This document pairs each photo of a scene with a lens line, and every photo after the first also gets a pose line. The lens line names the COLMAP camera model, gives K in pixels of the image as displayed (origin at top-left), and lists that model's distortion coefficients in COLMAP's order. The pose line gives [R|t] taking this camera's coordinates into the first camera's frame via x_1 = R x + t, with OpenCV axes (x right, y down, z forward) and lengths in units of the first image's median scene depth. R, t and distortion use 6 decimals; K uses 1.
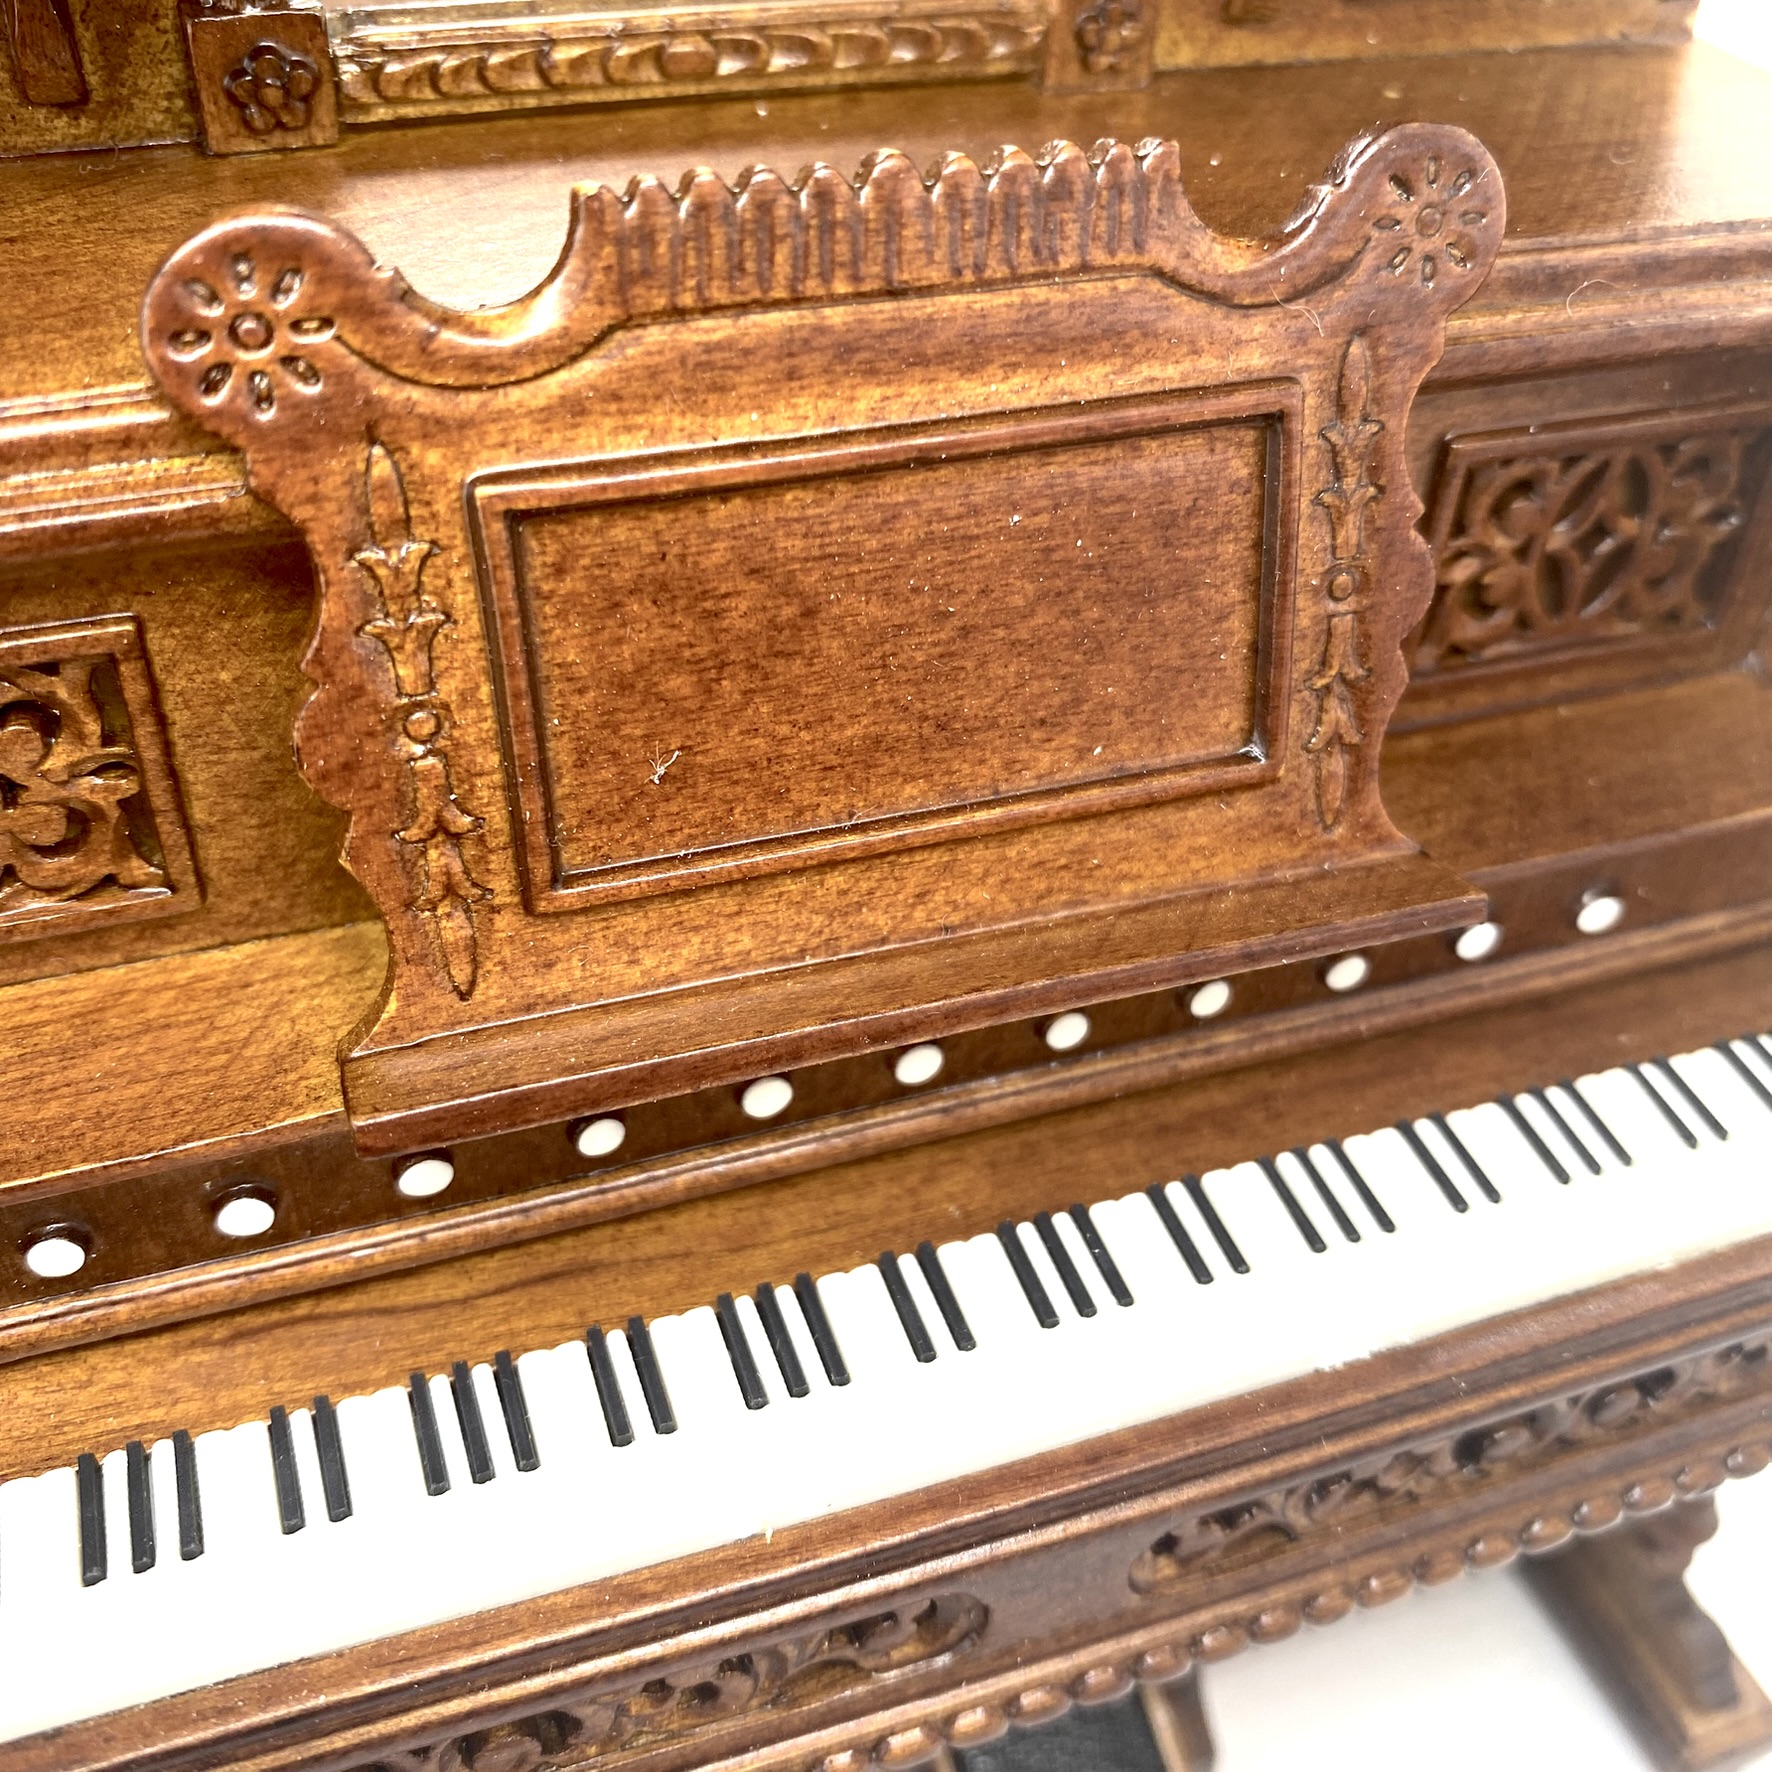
lens RADIAL K [[1892.8, 0, 885.6], [0, 1892.8, 869.1], [0, 0, 1]] dist [0.017825, -0.204642]
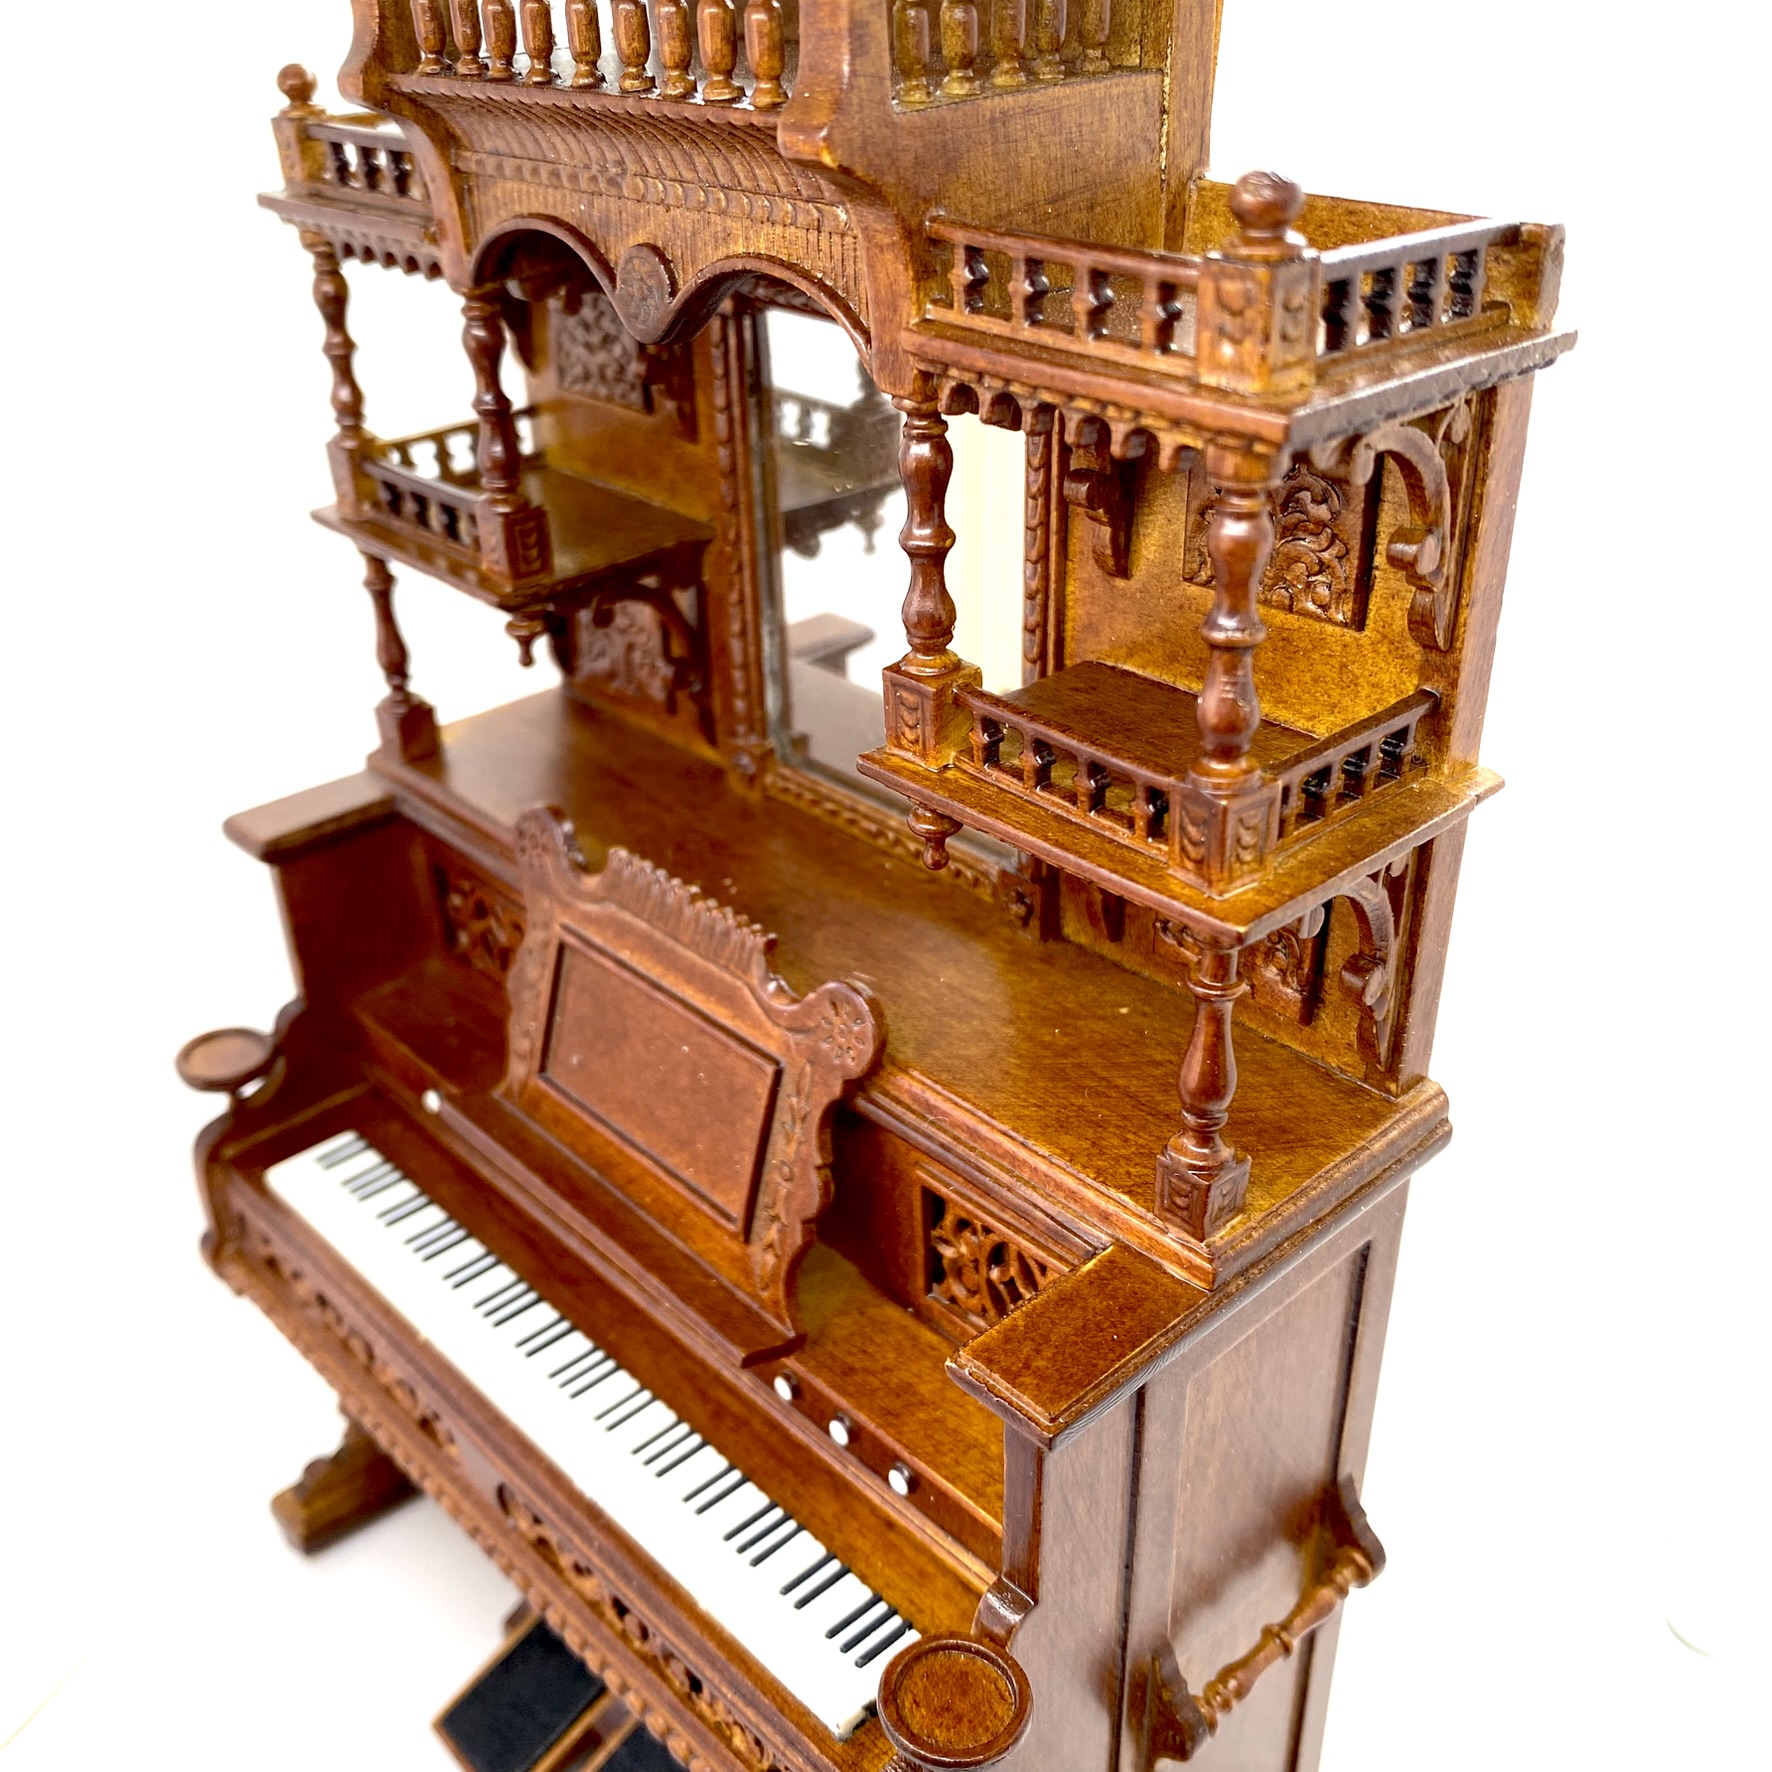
lens RADIAL K [[1820.5, 0, 888.2], [0, 1820.5, 884.1], [0, 0, 1]] dist [0.119395, -0.423187]
pose [[0.397034, 0.404943, -0.823641, 1.840178], [-0.558618, 0.818658, 0.133212, -0.756219], [0.728223, 0.407212, 0.551243, -0.105263]]
